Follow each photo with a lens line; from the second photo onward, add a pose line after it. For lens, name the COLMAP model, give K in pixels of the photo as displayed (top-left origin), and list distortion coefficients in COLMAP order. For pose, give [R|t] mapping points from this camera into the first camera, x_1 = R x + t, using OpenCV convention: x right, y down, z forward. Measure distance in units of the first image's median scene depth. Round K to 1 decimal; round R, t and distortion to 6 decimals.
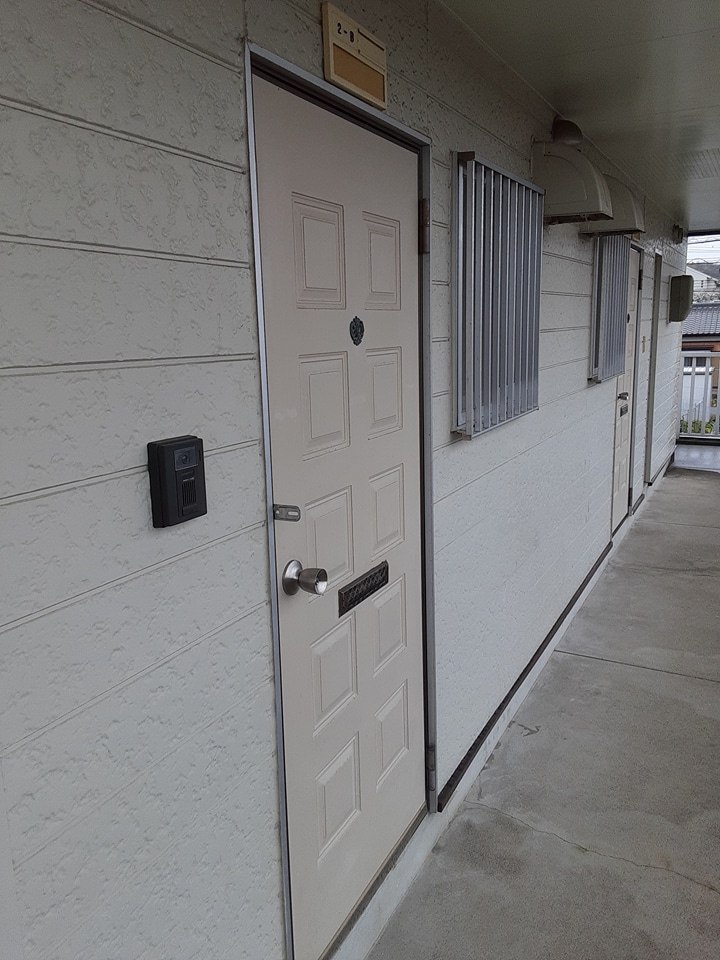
lens RADIAL K [[774.2, 0, 352.9], [0, 774.2, 474.4], [0, 0, 1]] dist [0.100745, -0.130382]
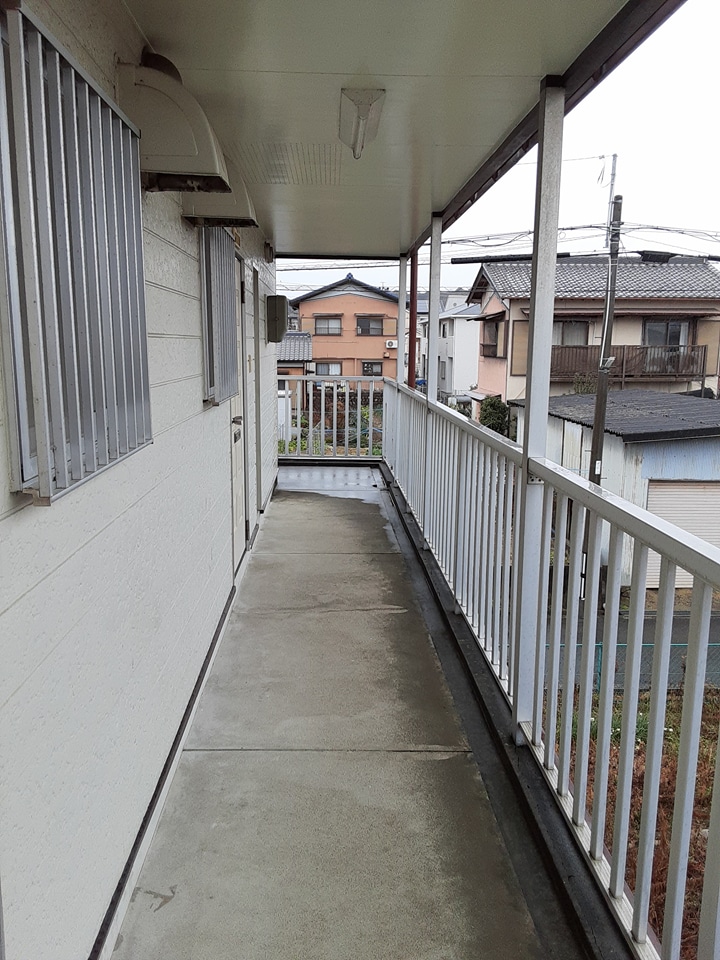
lens RADIAL K [[774.2, 0, 353.5], [0, 774.2, 480.4], [0, 0, 1]] dist [0.100745, -0.130382]
pose [[0.872449, -0.050506, 0.486089, 0.033416], [0.059899, 0.998197, -0.003794, -0.023092], [-0.485021, 0.032426, 0.873901, 0.189926]]
